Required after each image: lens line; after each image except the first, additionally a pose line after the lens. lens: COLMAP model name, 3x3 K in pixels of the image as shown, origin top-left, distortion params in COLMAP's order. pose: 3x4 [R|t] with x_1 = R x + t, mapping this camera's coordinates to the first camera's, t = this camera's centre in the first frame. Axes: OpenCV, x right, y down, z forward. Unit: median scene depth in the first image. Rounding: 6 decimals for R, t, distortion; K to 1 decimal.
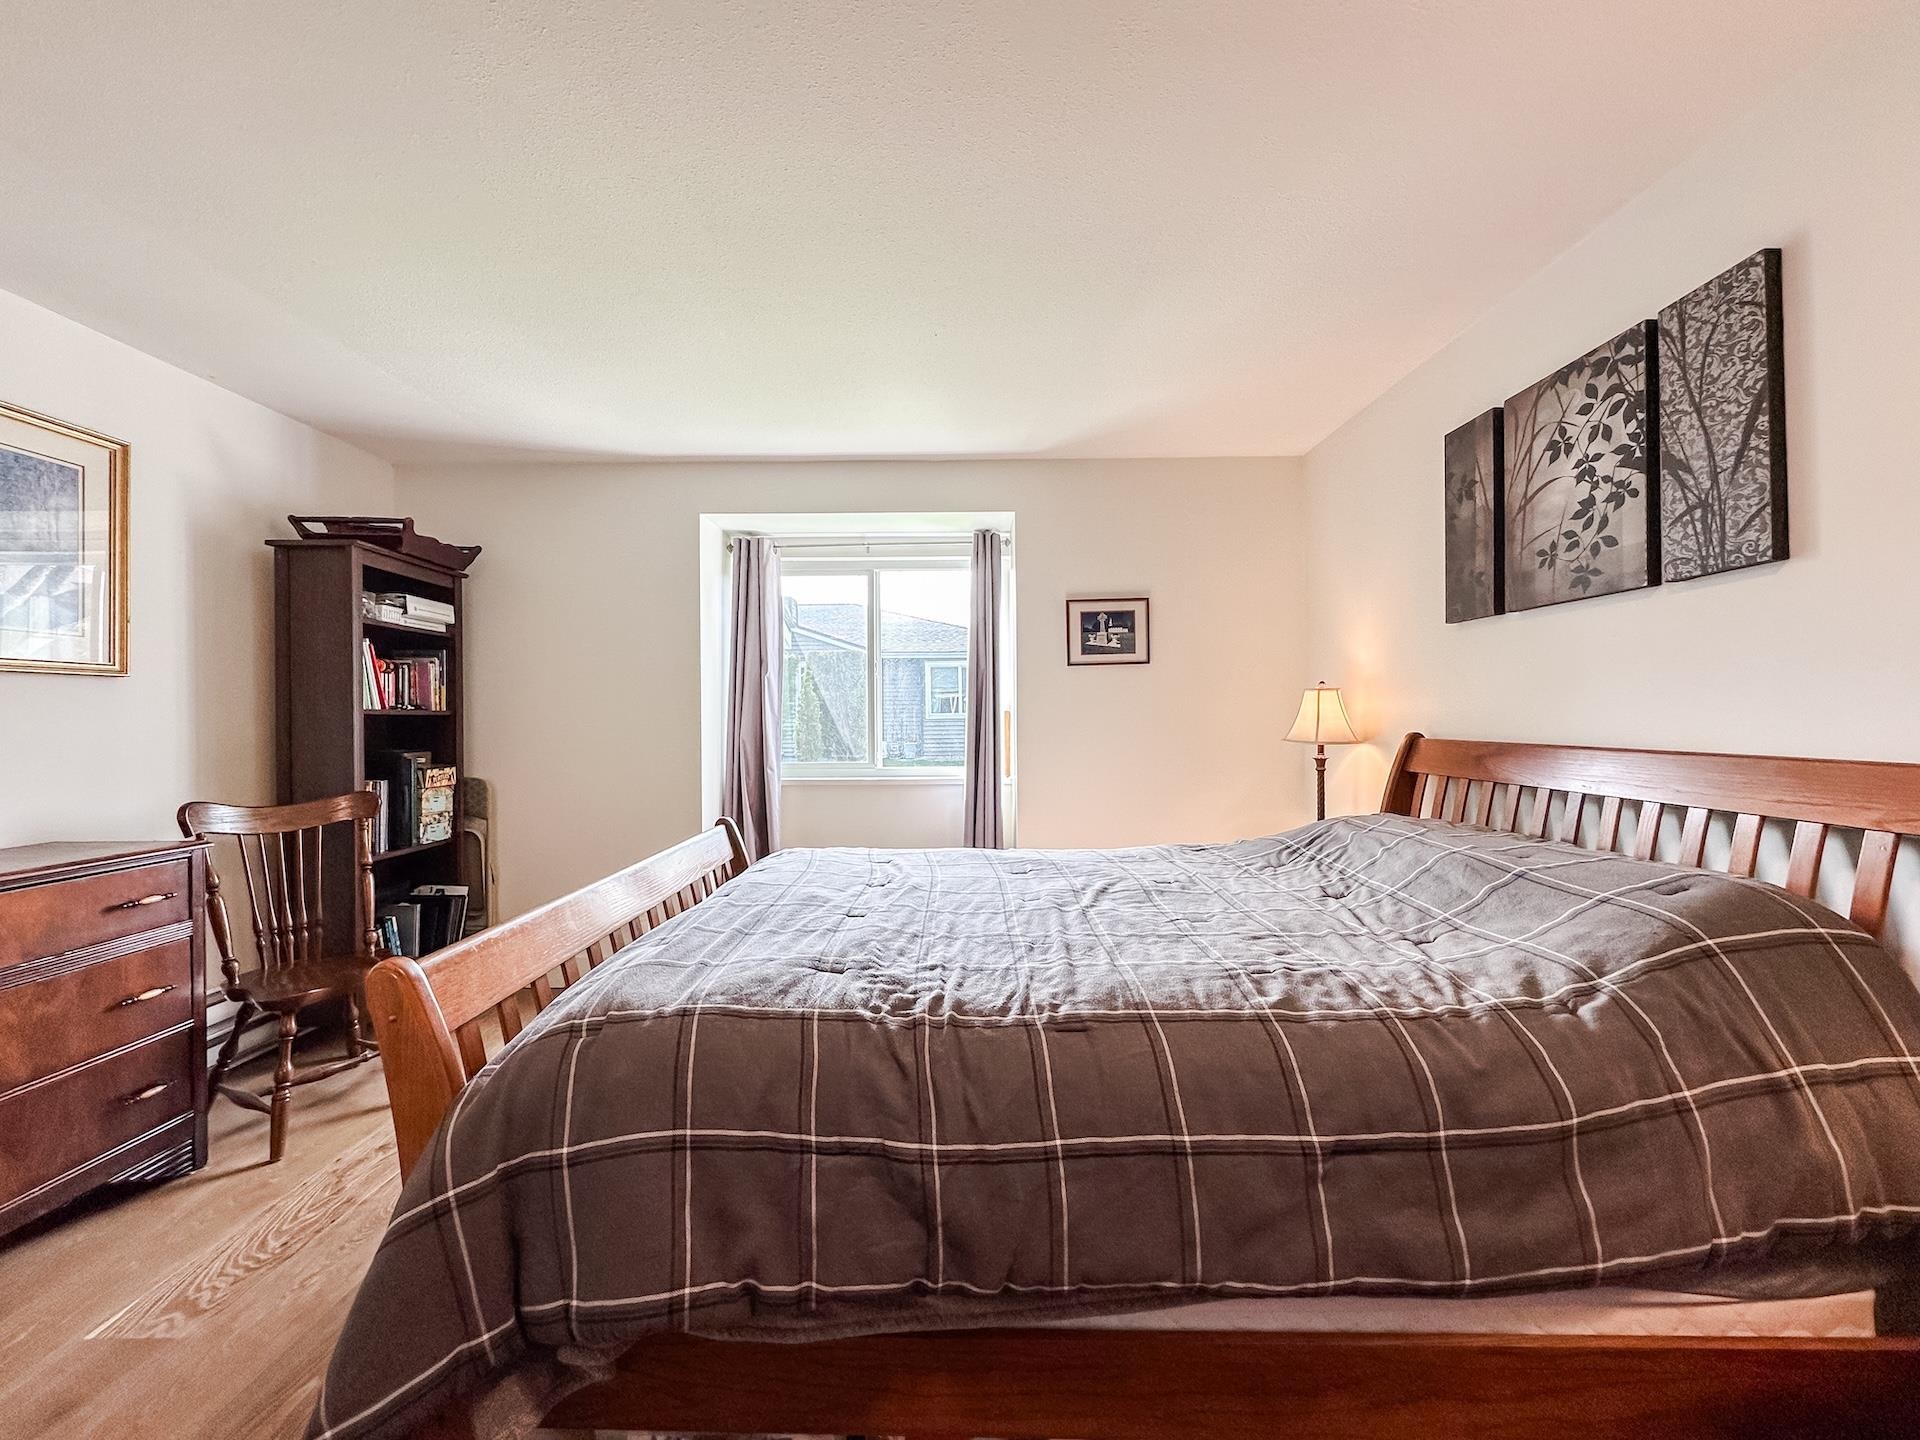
lens RADIAL K [[765.7, 0, 959.6], [0, 765.7, 718.7], [0, 0, 1]] dist [-0.002035, 0.000566]
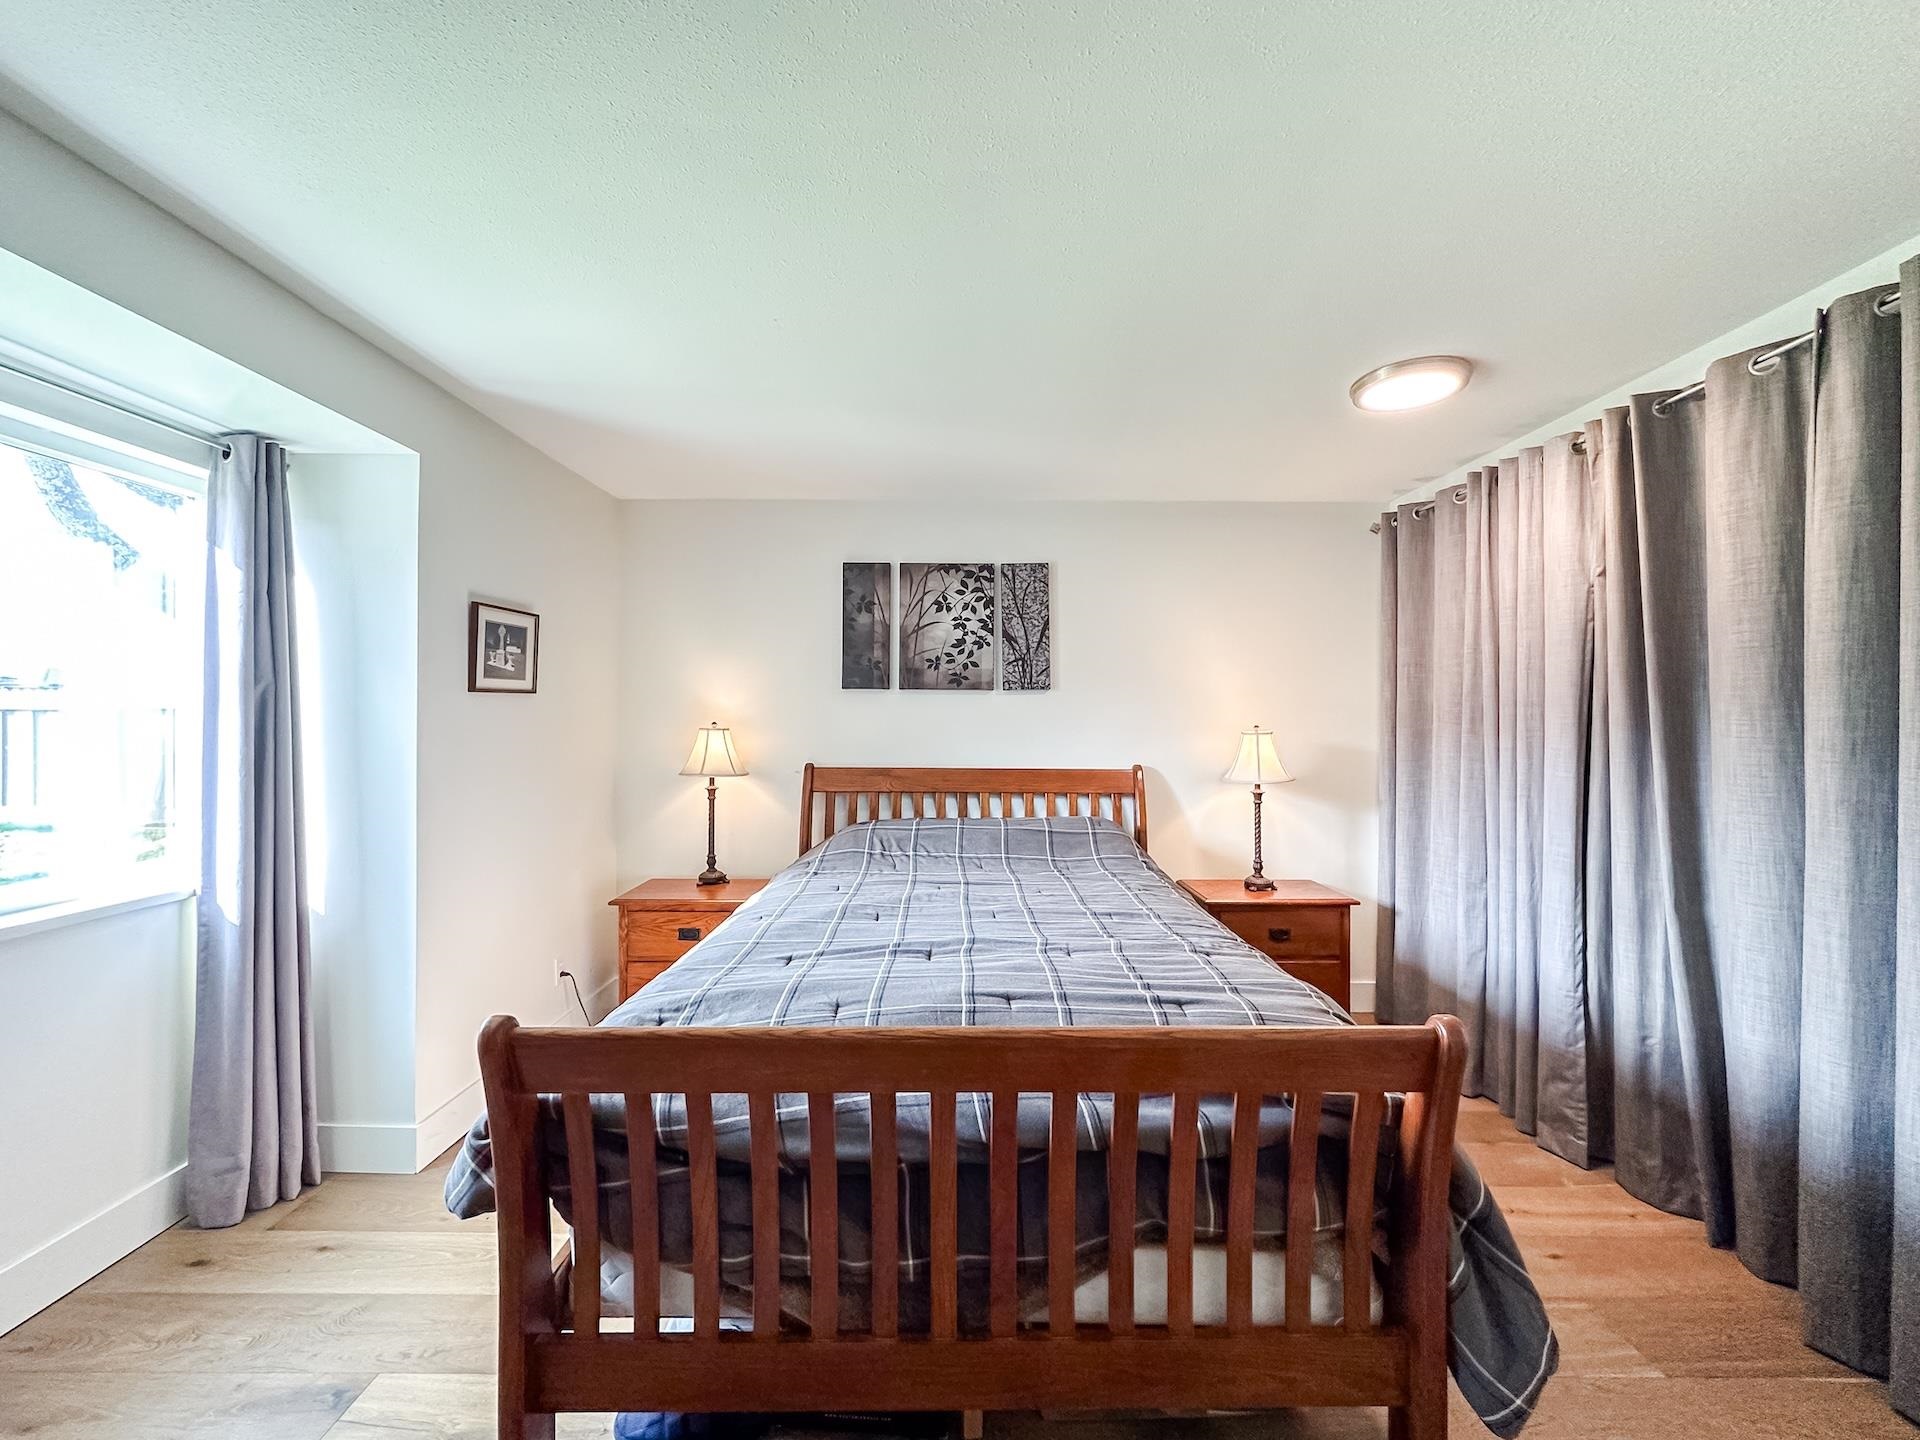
lens RADIAL K [[765.4, 0, 959.3], [0, 765.4, 717.2], [0, 0, 1]] dist [-0.001953, -0.000122]
pose [[0.000730, 0.012610, 0.999920, -1.068491], [-0.001214, 0.999920, -0.012609, -0.065560], [-0.999999, -0.001205, 0.000745, 0.976903]]
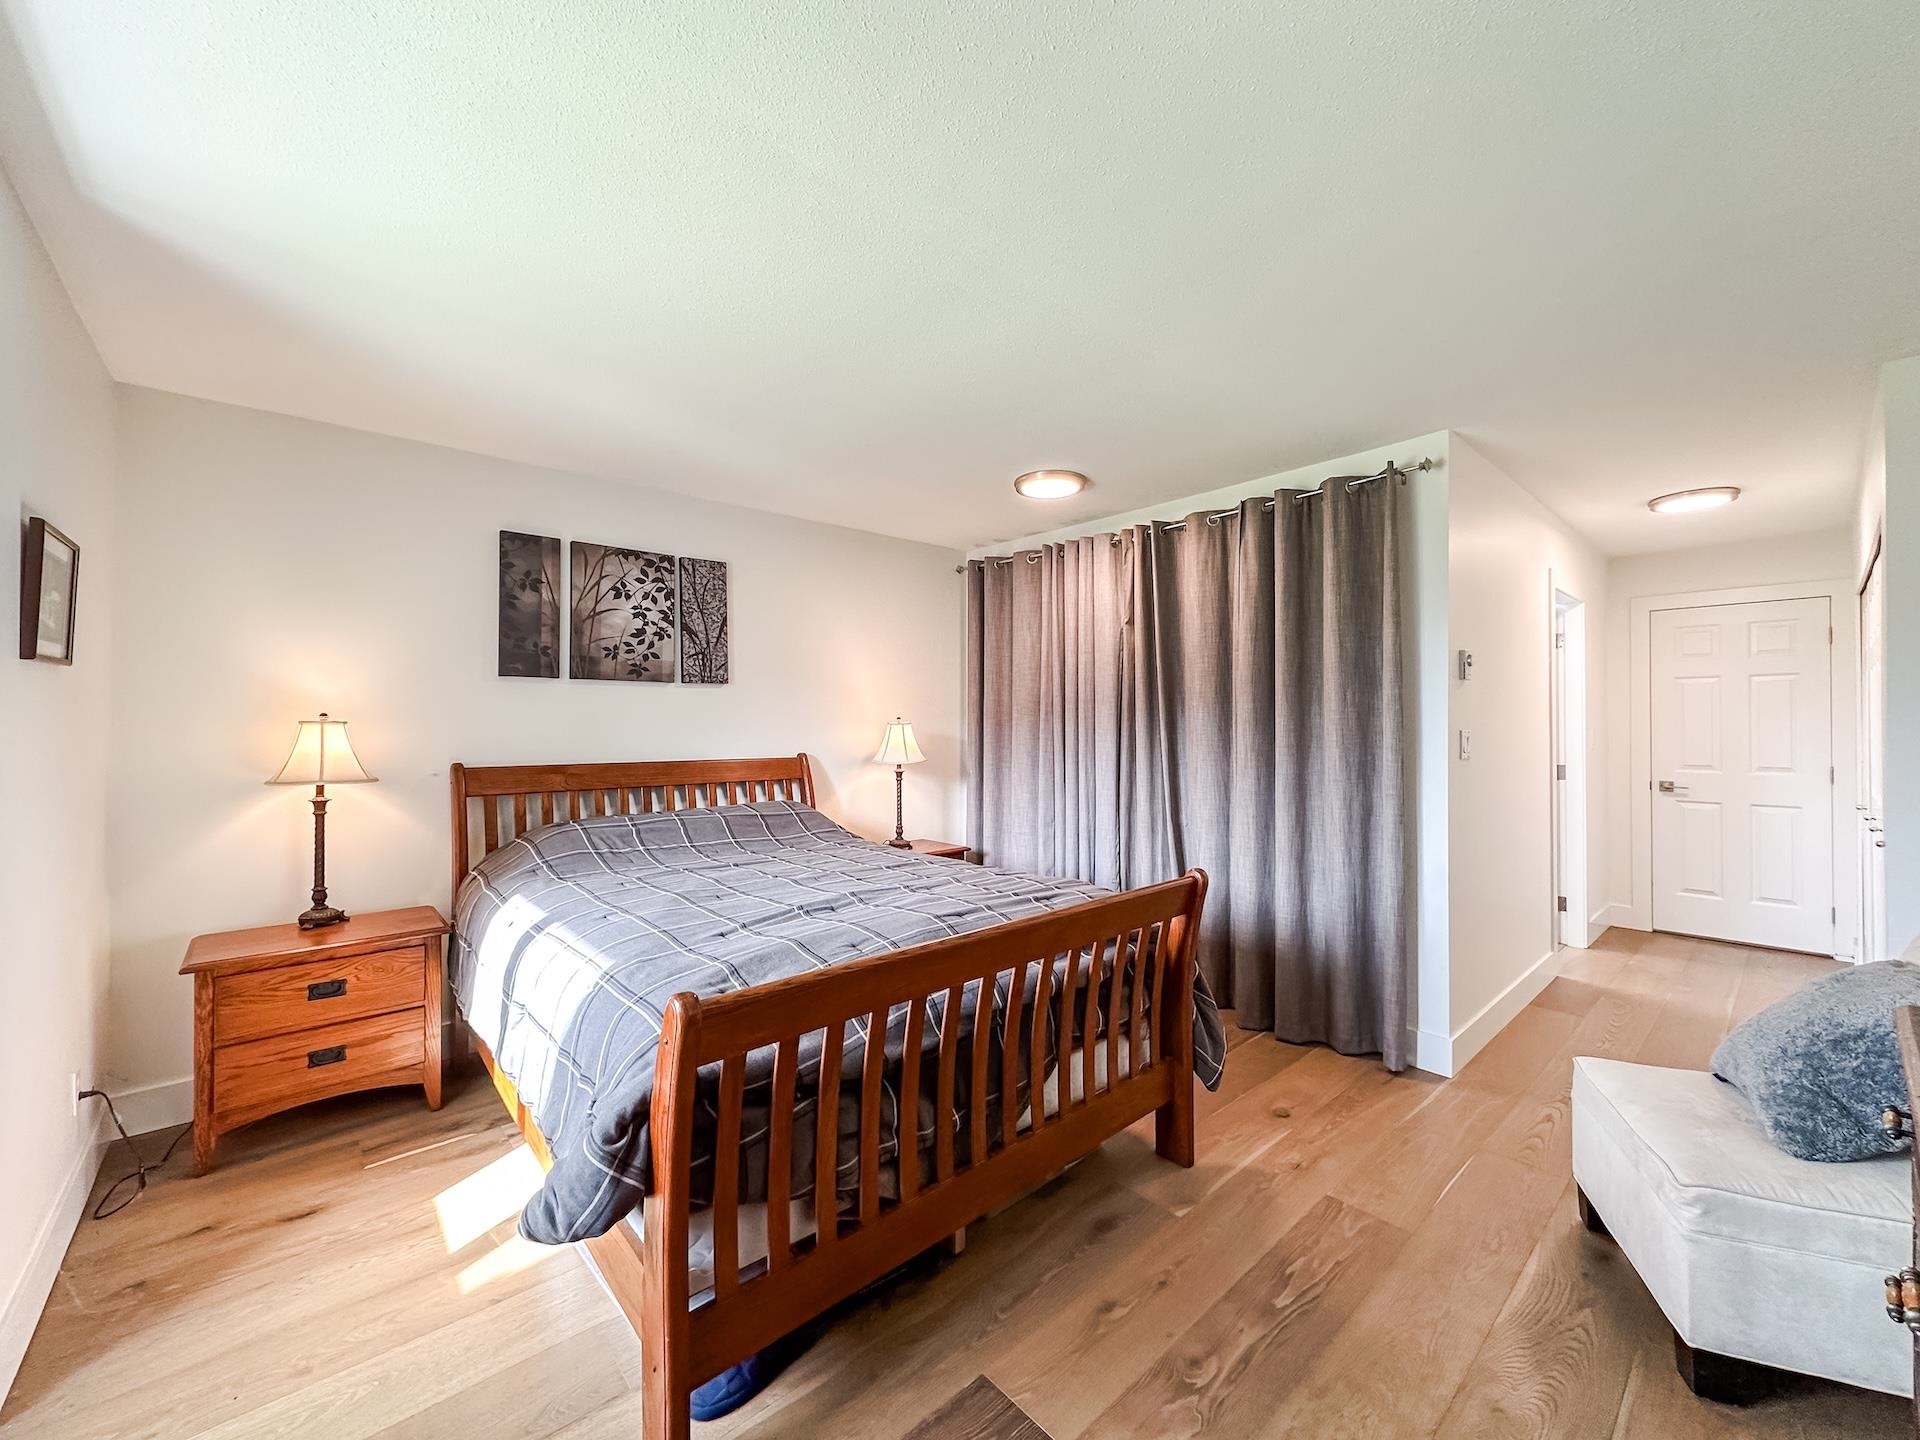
lens RADIAL K [[765.4, 0, 959.3], [0, 765.4, 717.2], [0, 0, 1]] dist [-0.001953, -0.000122]
pose [[-0.666075, 0.015730, 0.745719, -1.052825], [0.009517, 0.999875, -0.012590, -0.040734], [-0.745824, -0.001288, -0.666142, 1.619957]]
